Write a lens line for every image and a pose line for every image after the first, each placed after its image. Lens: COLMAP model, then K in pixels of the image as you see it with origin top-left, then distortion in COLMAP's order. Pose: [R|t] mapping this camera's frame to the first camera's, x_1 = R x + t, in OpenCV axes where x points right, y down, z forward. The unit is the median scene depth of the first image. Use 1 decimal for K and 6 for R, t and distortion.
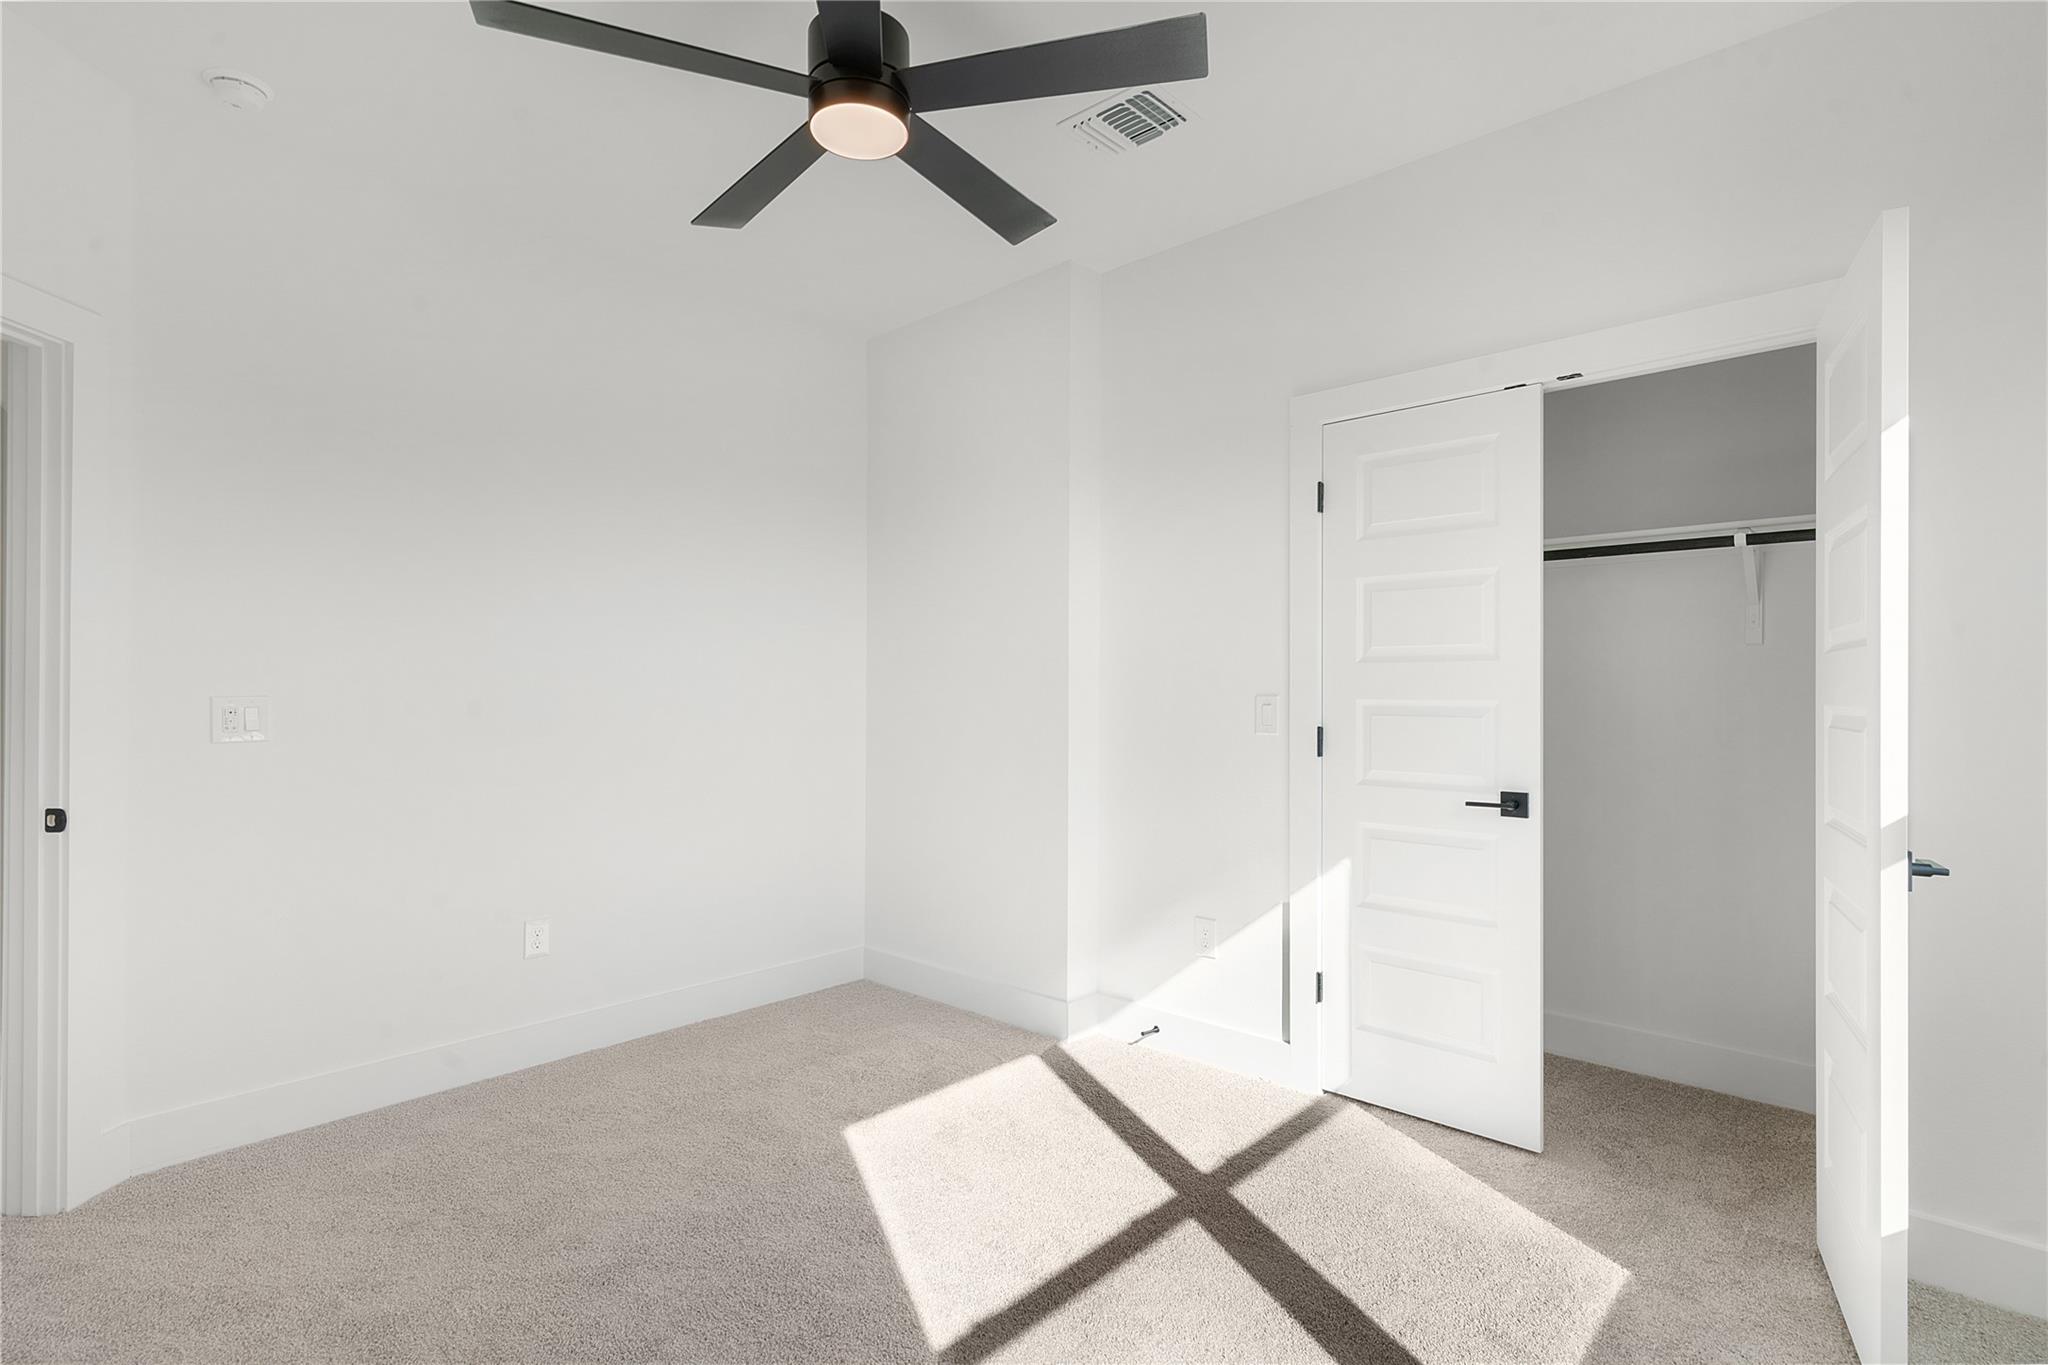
lens RADIAL K [[1013.7, 0, 1024.0], [0, 1013.7, 682.5], [0, 0, 1]] dist [-0.017341, -0.000050]
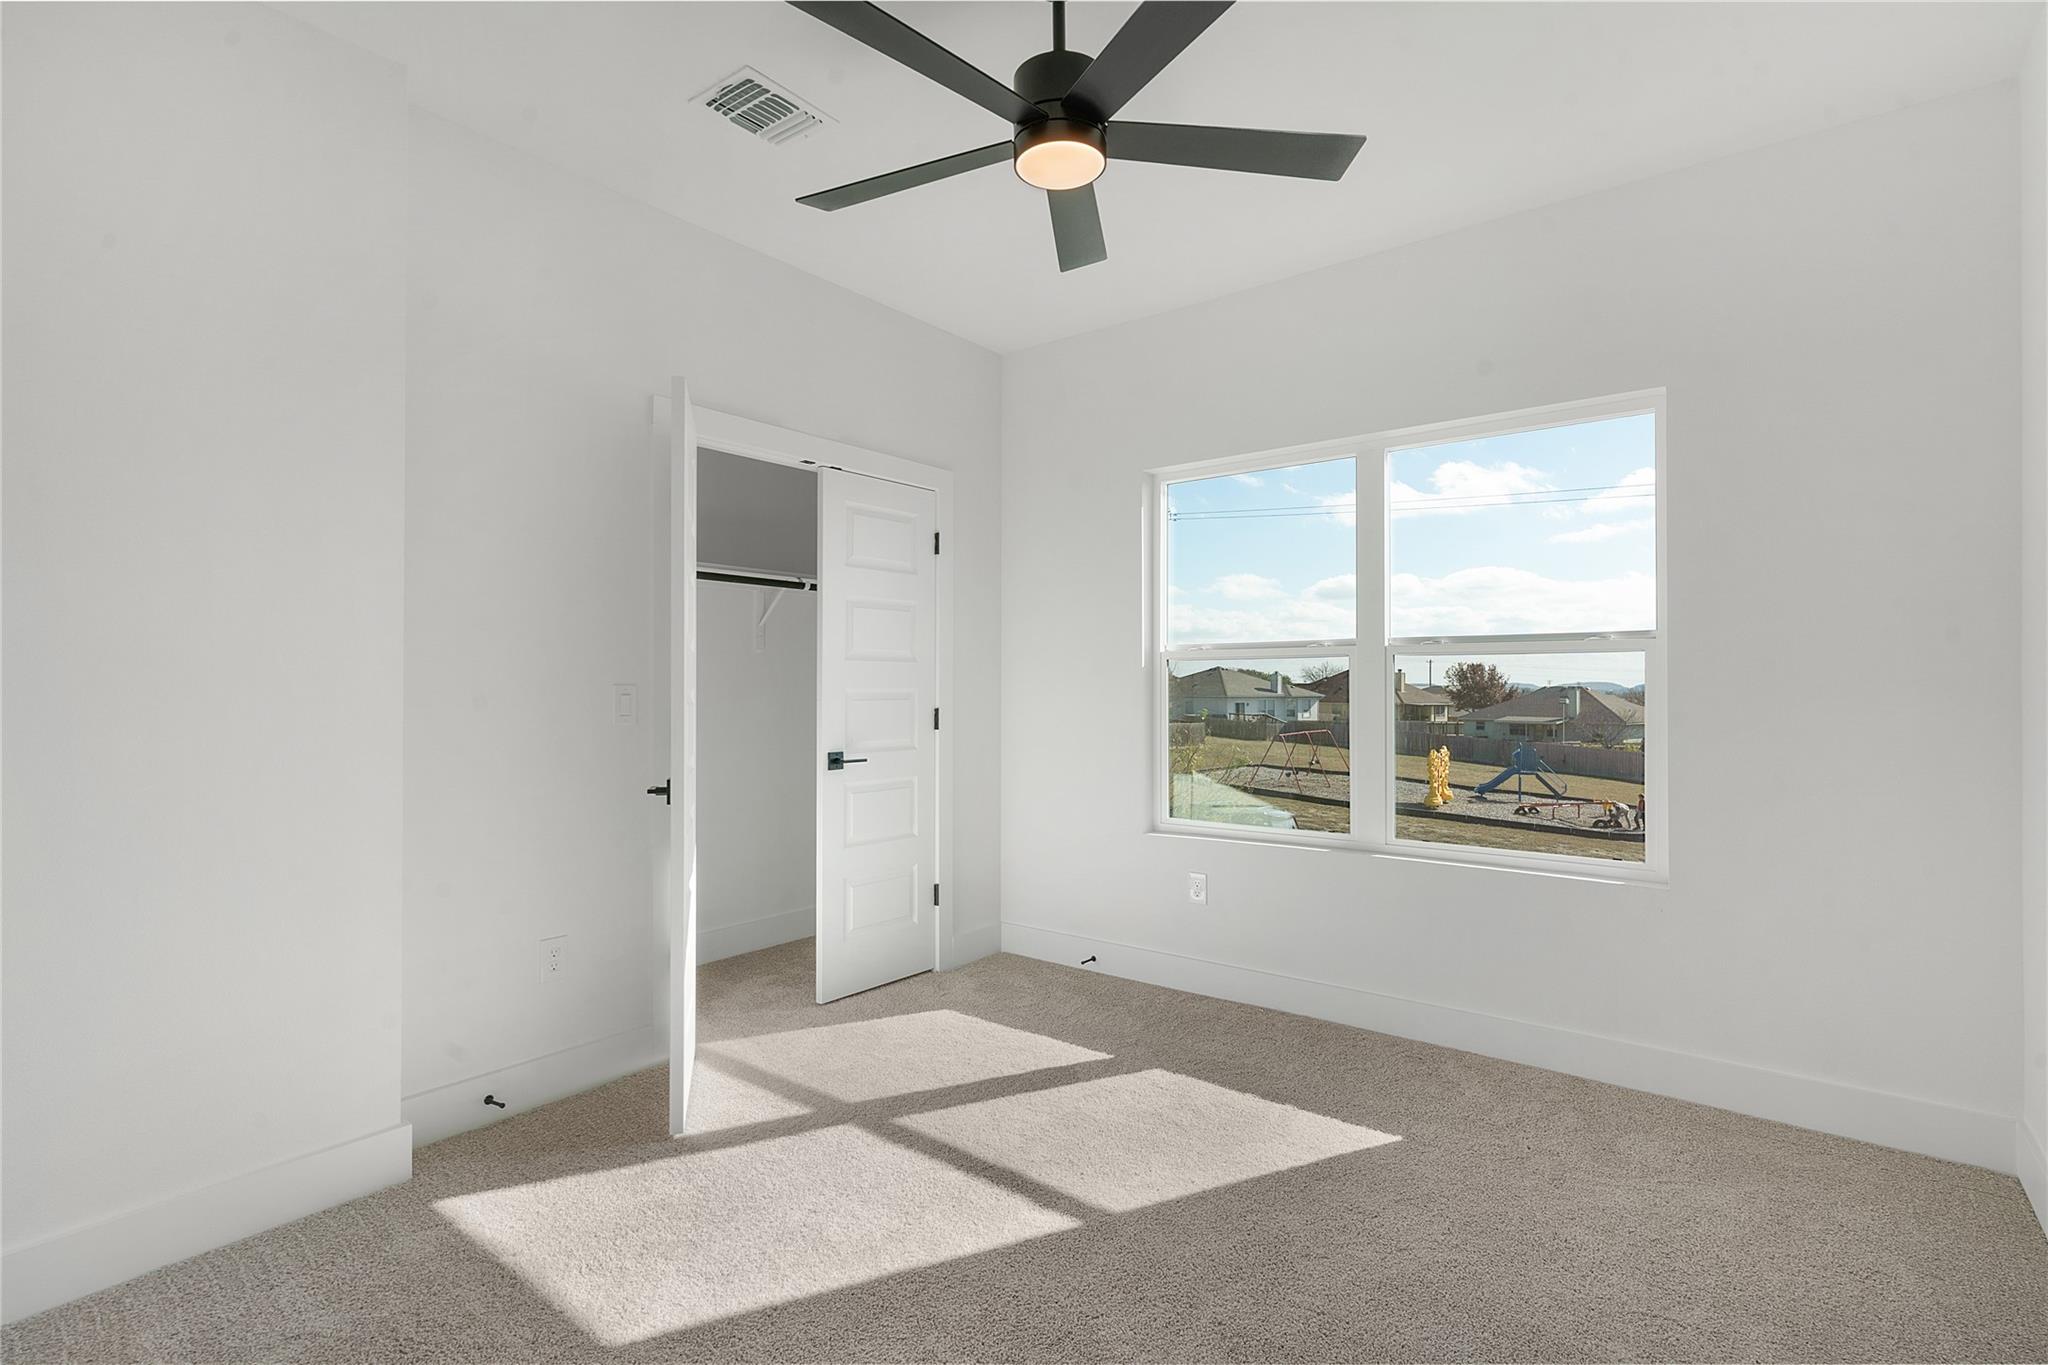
lens RADIAL K [[1013.7, 0, 1024.0], [0, 1013.7, 682.5], [0, 0, 1]] dist [-0.017341, -0.000050]
pose [[-0.126859, -0.005321, 0.991907, -0.927880], [-0.013780, 0.999899, 0.003602, -0.000602], [-0.991825, -0.013211, -0.126919, 0.877109]]
